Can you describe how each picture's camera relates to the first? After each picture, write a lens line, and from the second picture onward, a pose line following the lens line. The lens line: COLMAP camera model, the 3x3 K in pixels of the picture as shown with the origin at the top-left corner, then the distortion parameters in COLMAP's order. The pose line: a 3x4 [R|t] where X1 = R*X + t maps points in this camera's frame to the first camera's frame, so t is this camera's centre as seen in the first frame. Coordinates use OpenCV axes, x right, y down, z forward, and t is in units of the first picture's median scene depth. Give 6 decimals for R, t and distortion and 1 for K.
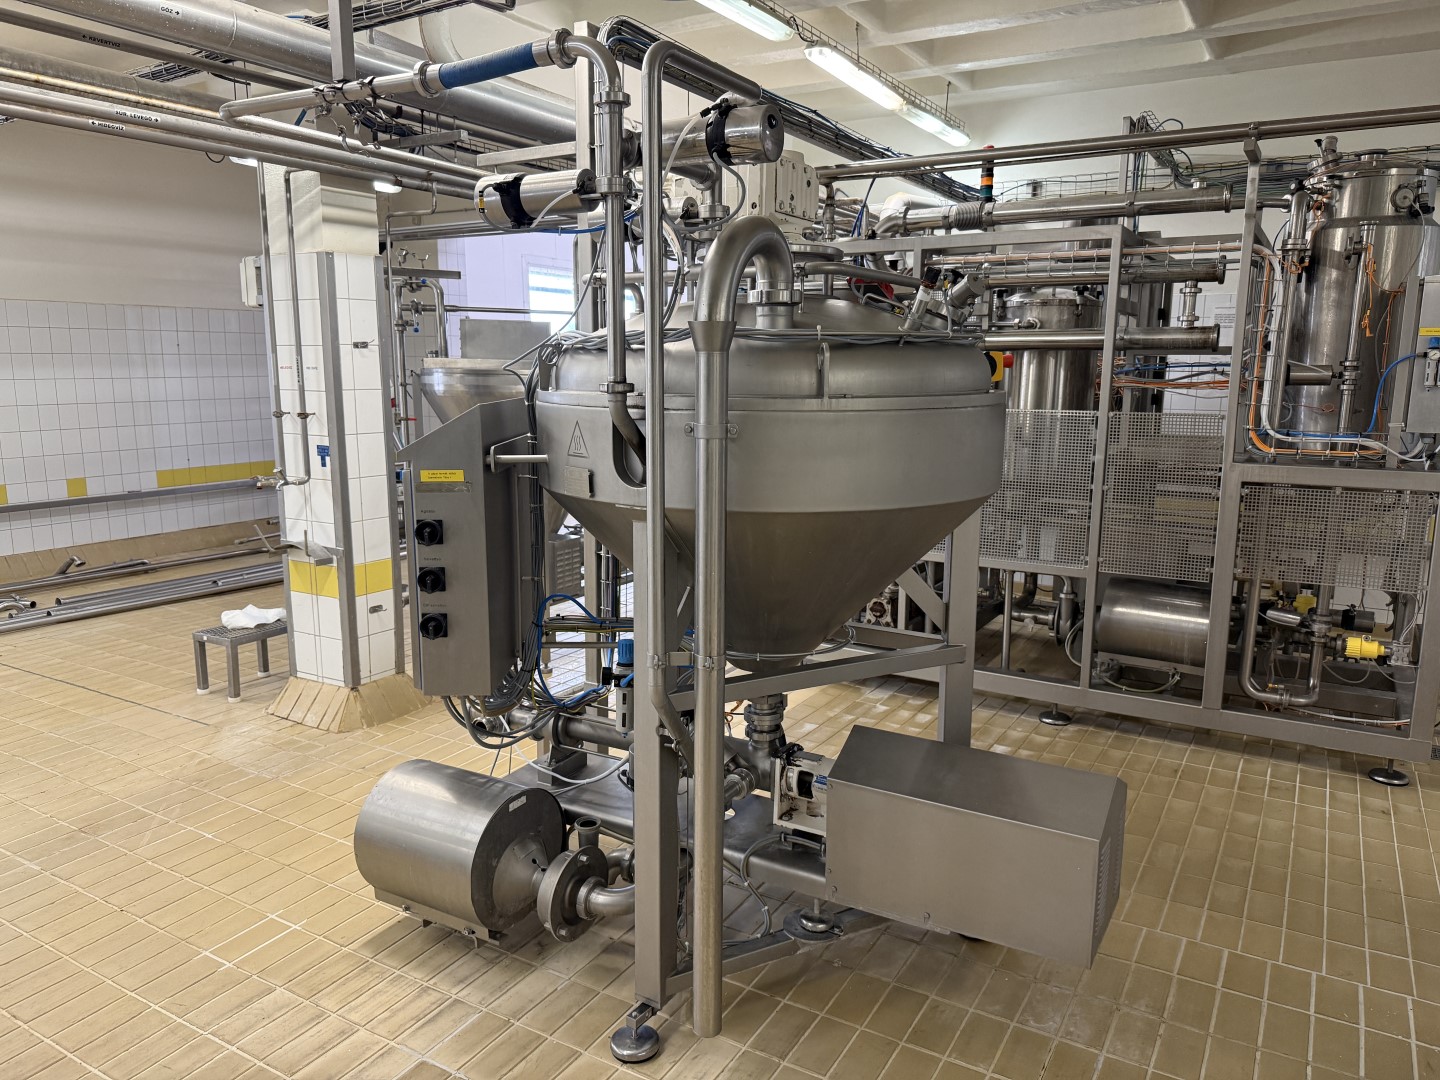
lens RADIAL K [[1026.2, 0, 718.4], [0, 1026.2, 540.4], [0, 0, 1]] dist [-0.005073, -0.009216]
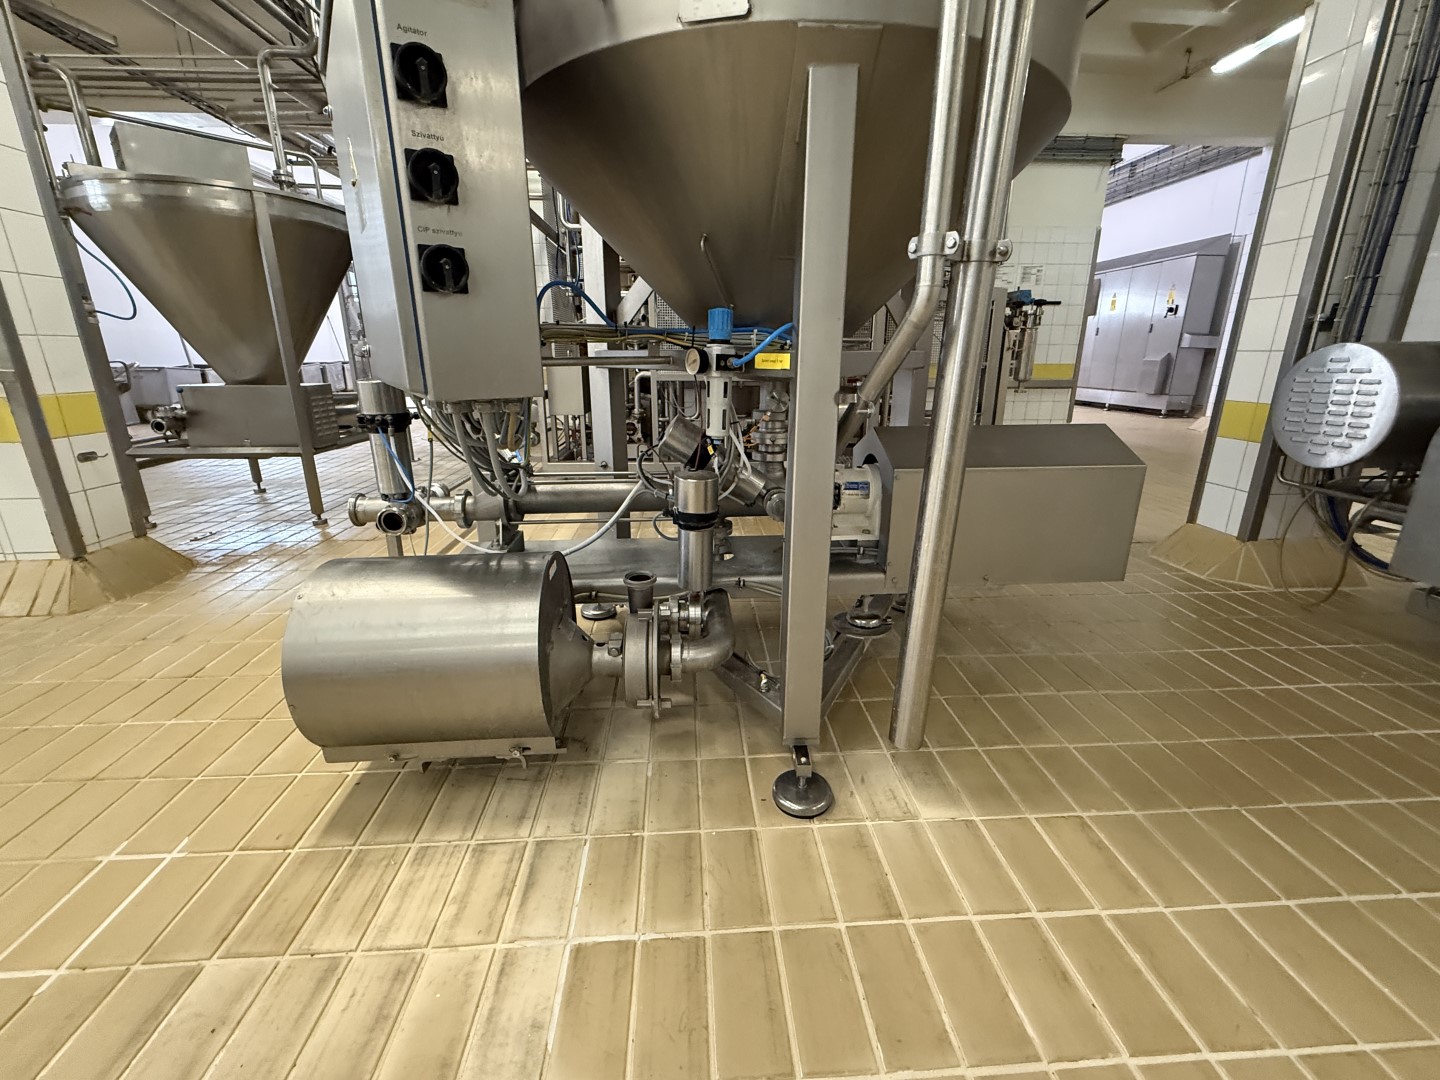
lens RADIAL K [[609.7, 0, 722.9], [0, 609.7, 538.4], [0, 0, 1]] dist [-0.002943, -0.000647]
pose [[0.822385, -0.166875, 0.543908, -0.313915], [0.100546, 0.983598, 0.149751, 0.171909], [-0.559976, -0.068465, 0.825675, 0.537335]]
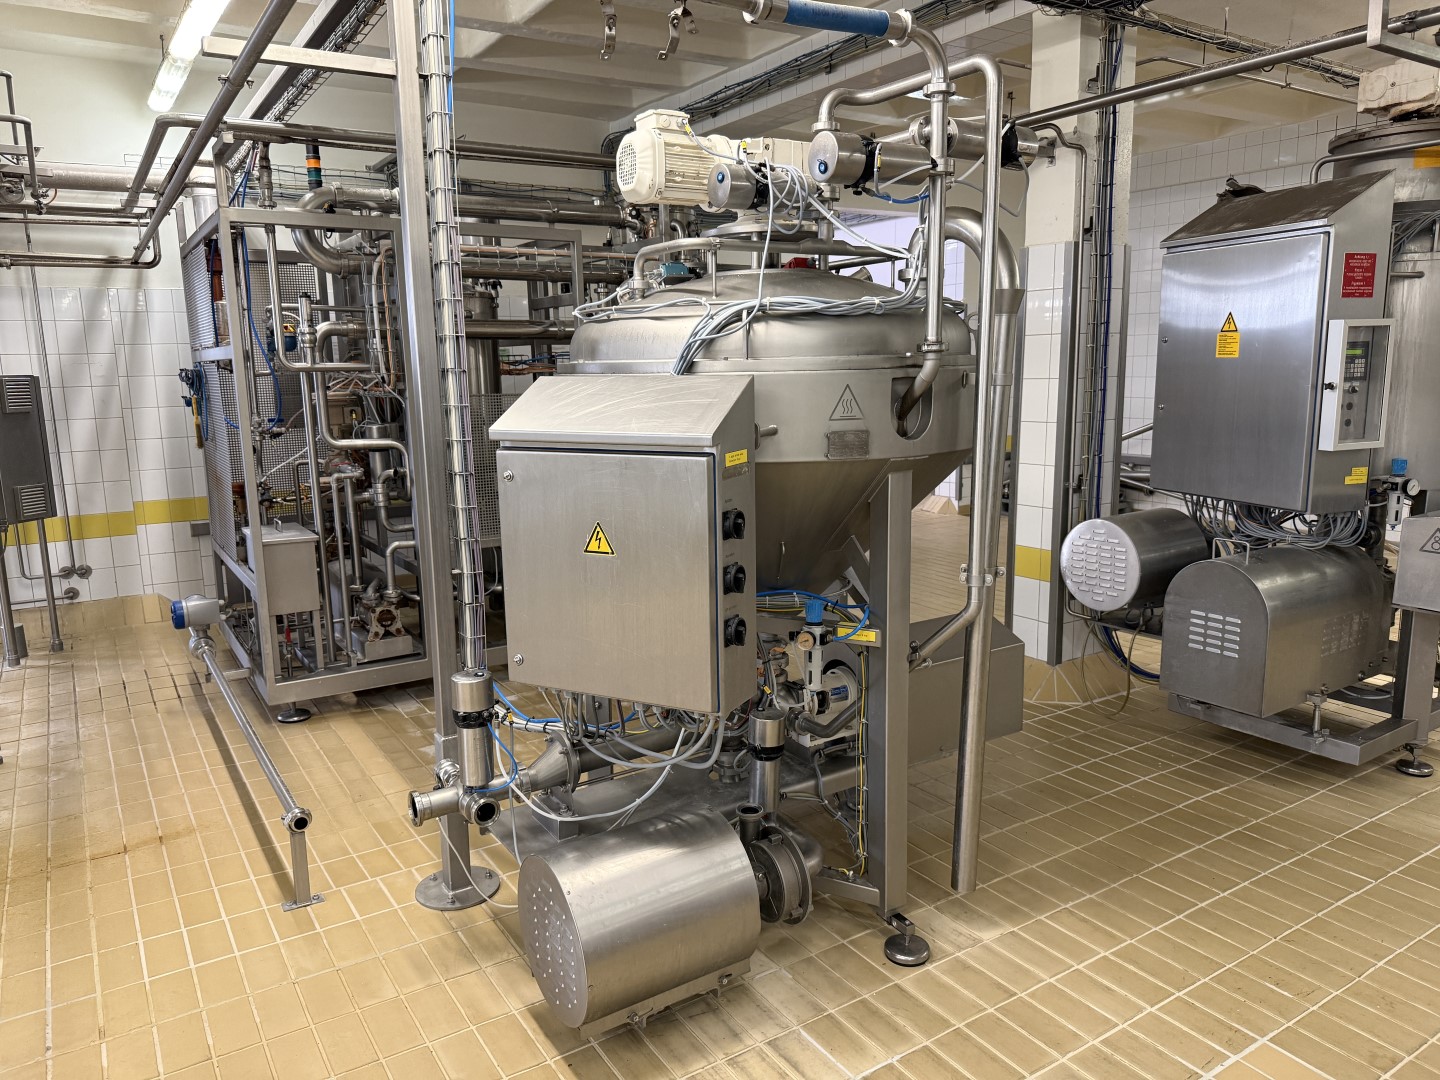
lens RADIAL K [[1026.2, 0, 716.4], [0, 1026.2, 540.8], [0, 0, 1]] dist [-0.005073, -0.009216]
pose [[0.437088, -0.165053, 0.884144, -0.906905], [0.172857, 0.980108, 0.097513, -0.069902], [-0.882652, 0.110208, 0.456924, 0.532101]]
